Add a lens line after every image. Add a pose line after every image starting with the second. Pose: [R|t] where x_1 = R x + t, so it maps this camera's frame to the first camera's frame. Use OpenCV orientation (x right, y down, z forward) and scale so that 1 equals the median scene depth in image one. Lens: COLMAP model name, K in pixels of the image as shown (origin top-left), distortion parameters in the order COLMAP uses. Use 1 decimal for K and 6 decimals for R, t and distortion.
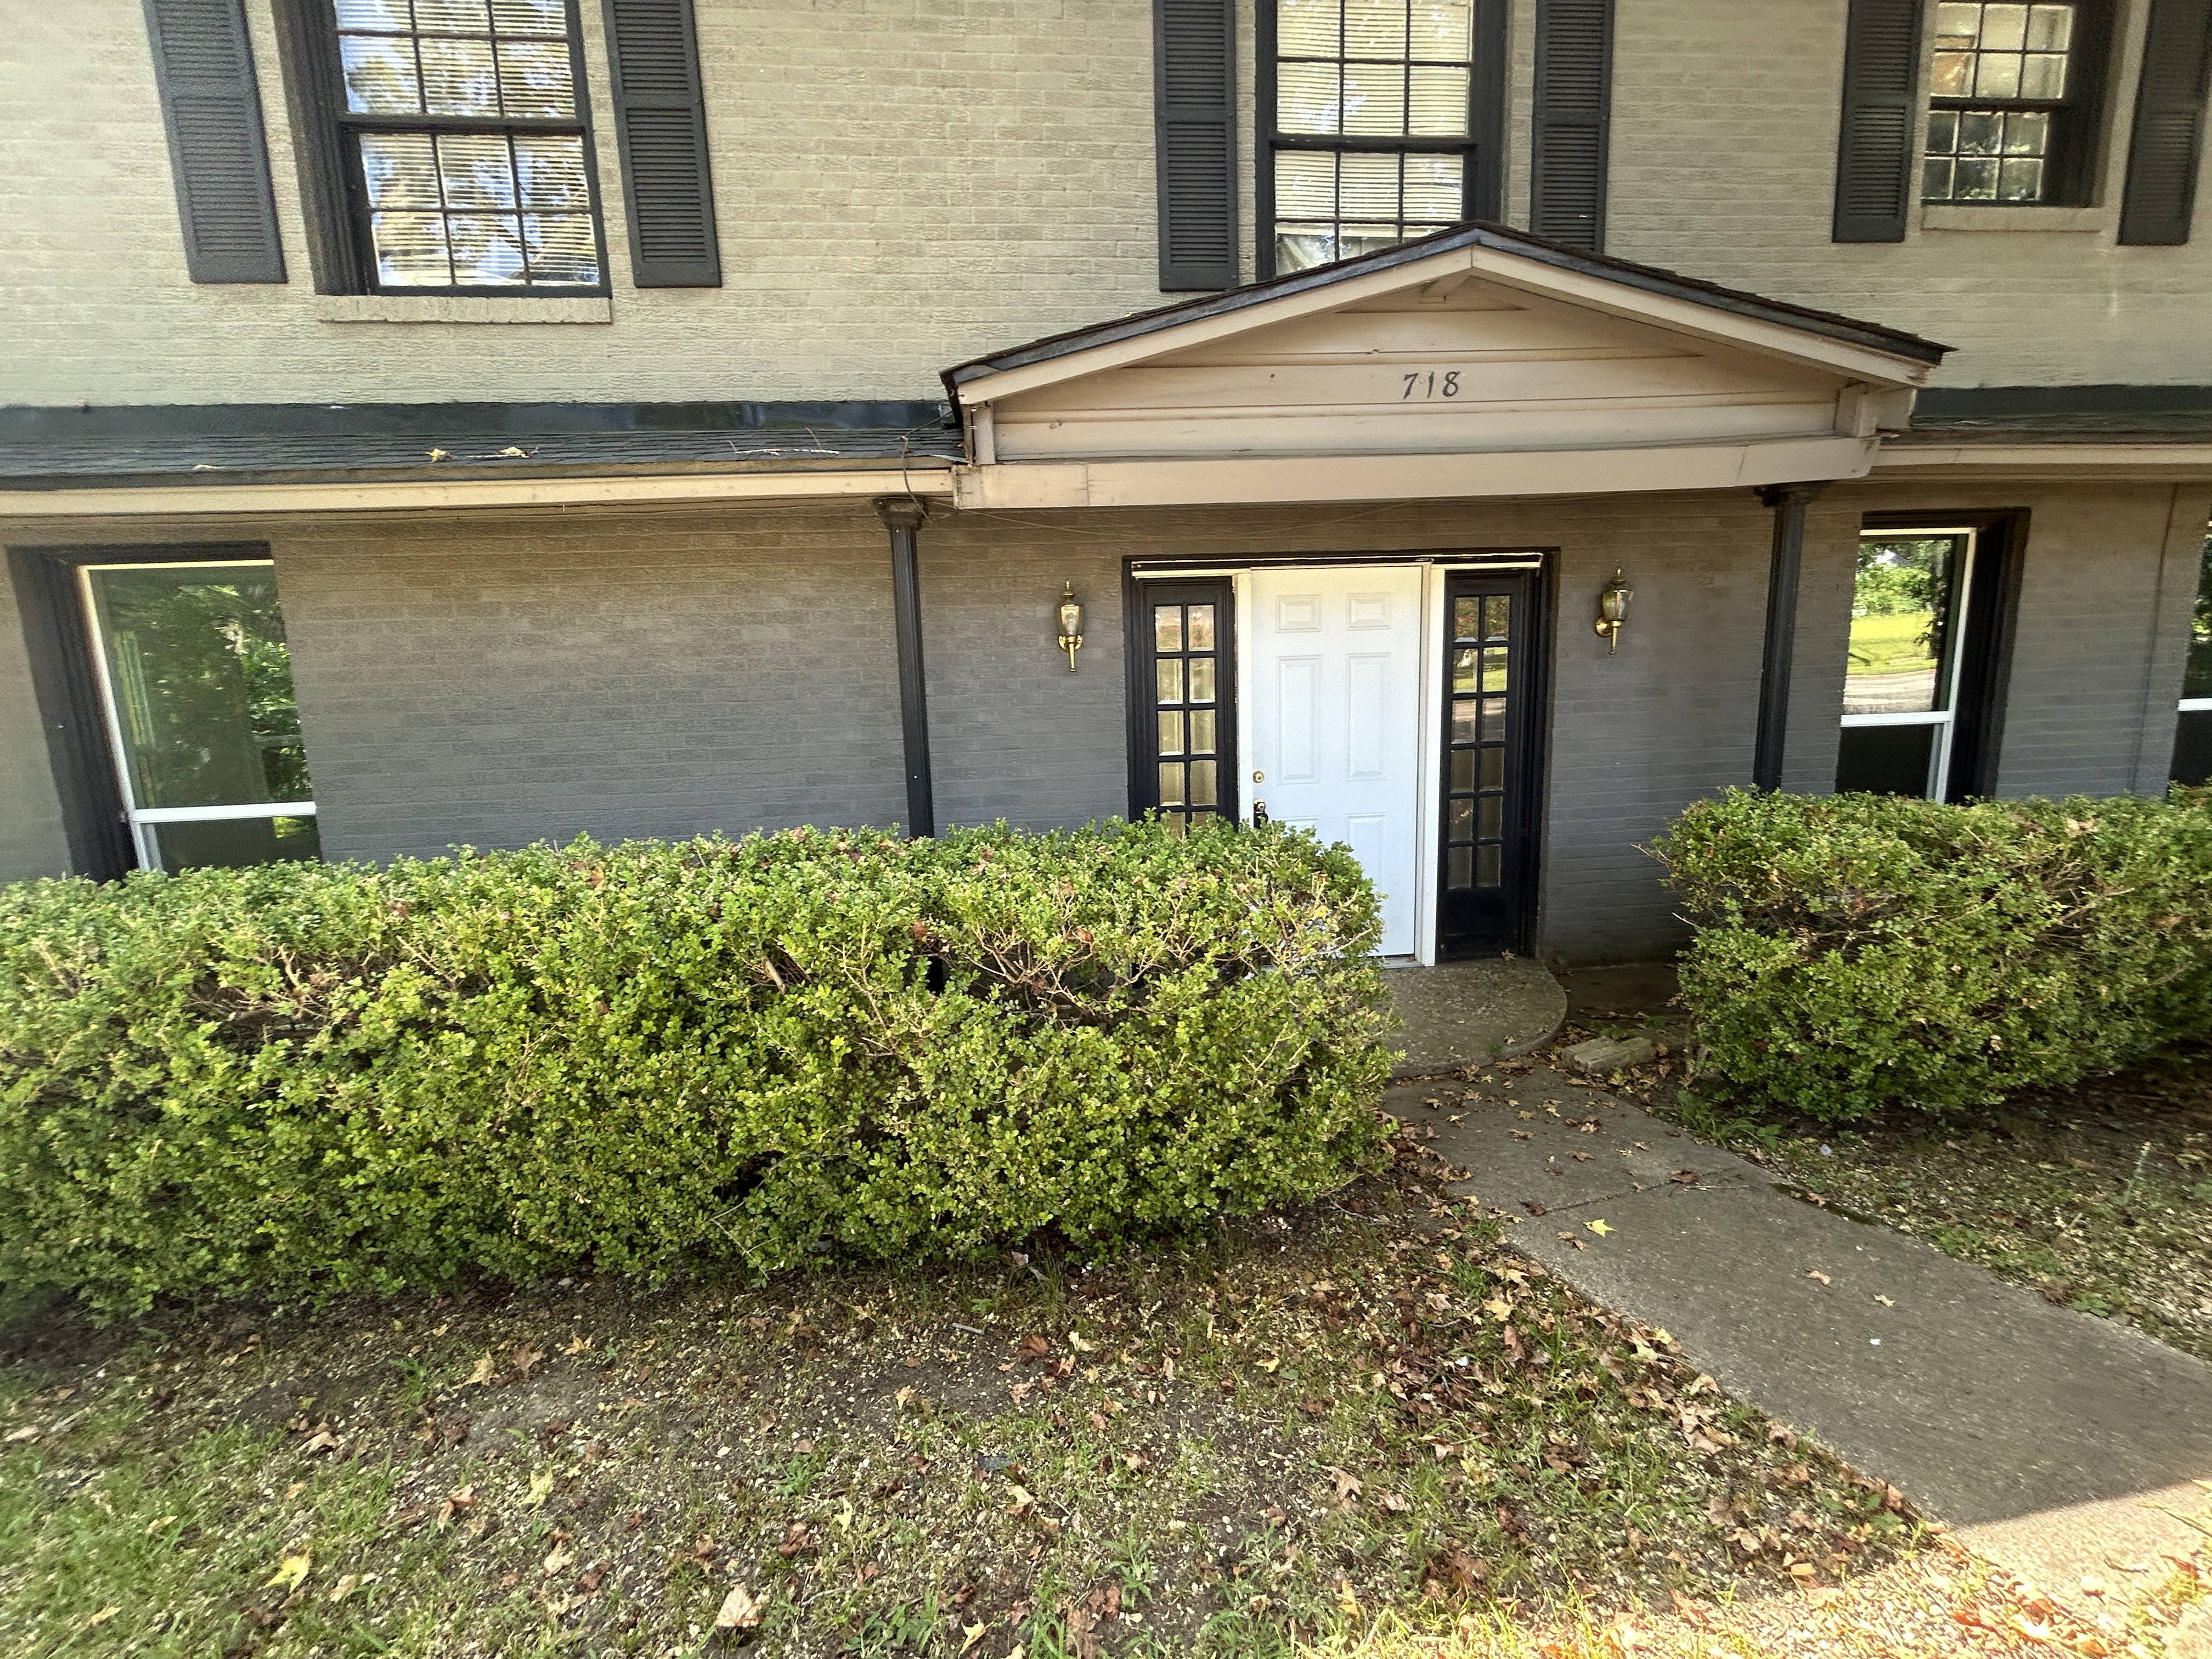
lens RADIAL K [[900.4, 0, 1097.2], [0, 900.4, 835.2], [0, 0, 1]] dist [0.003672, -0.000326]
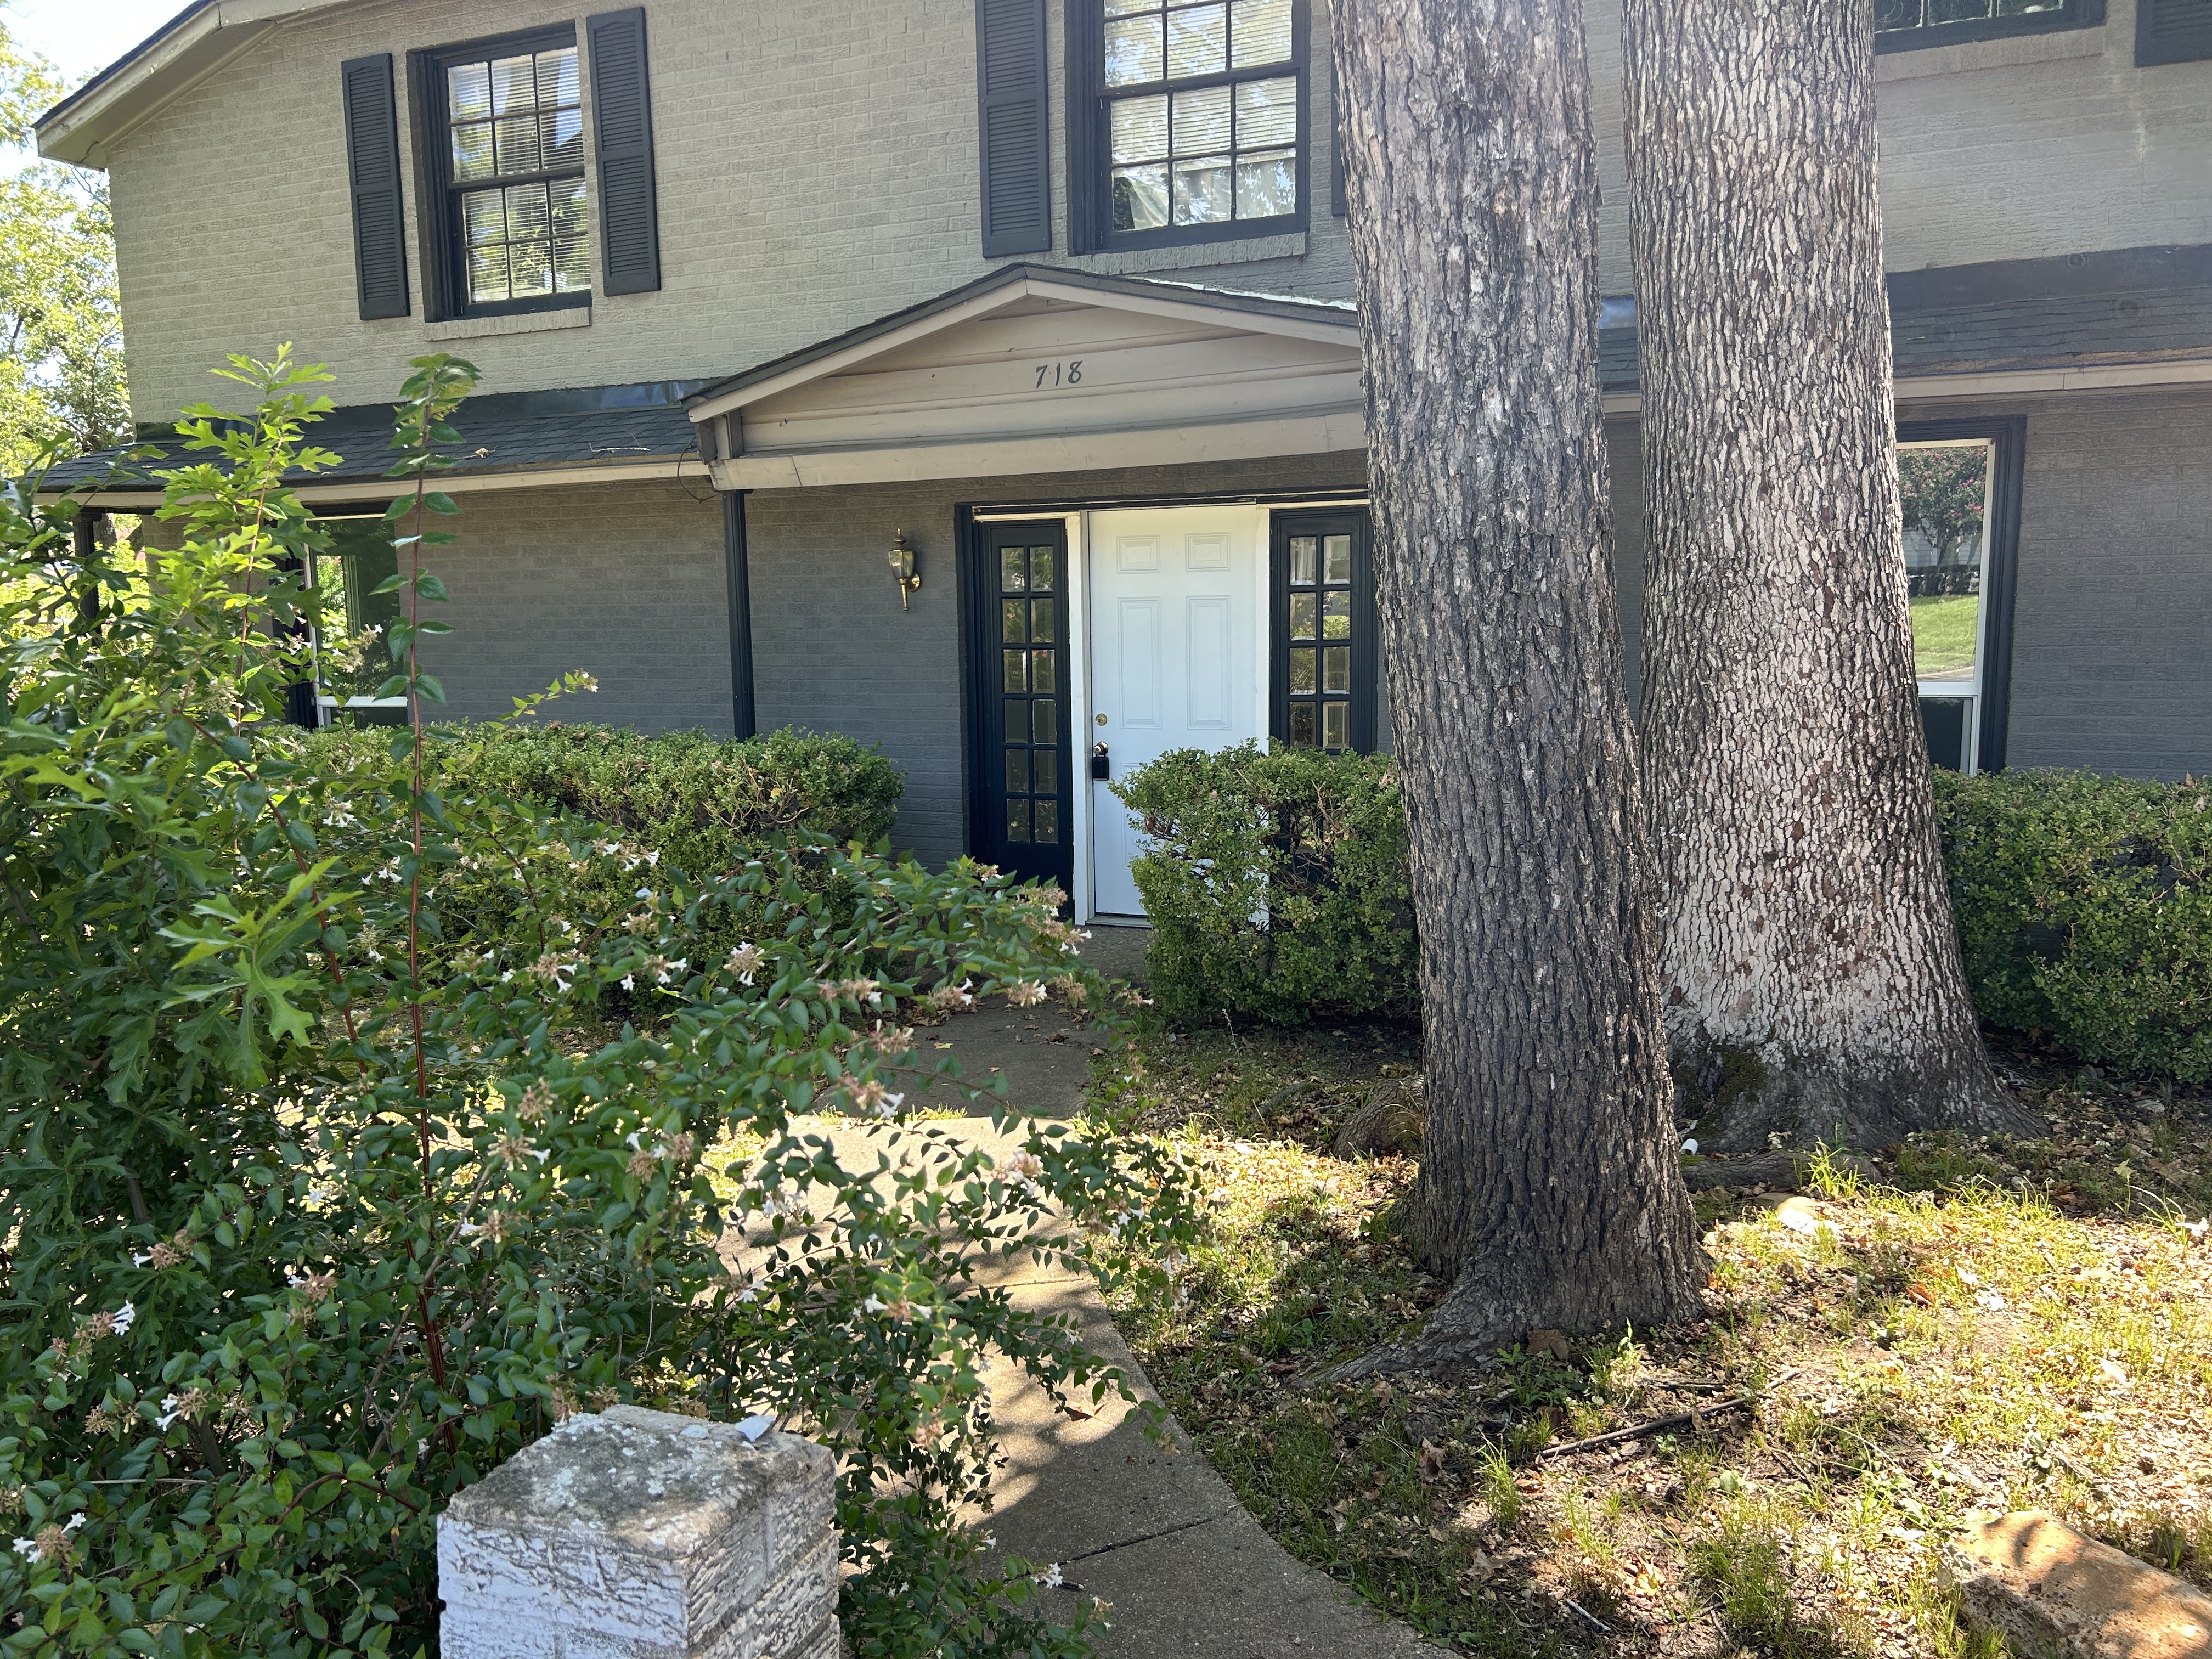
lens RADIAL K [[1651.3, 0, 1110.1], [0, 1651.3, 832.5], [0, 0, 1]] dist [0.028902, -0.013033]
pose [[0.879665, 0.085598, -0.467827, 1.207807], [-0.087863, 0.995987, 0.017025, 0.030229], [0.467407, 0.026129, 0.883656, -0.666616]]
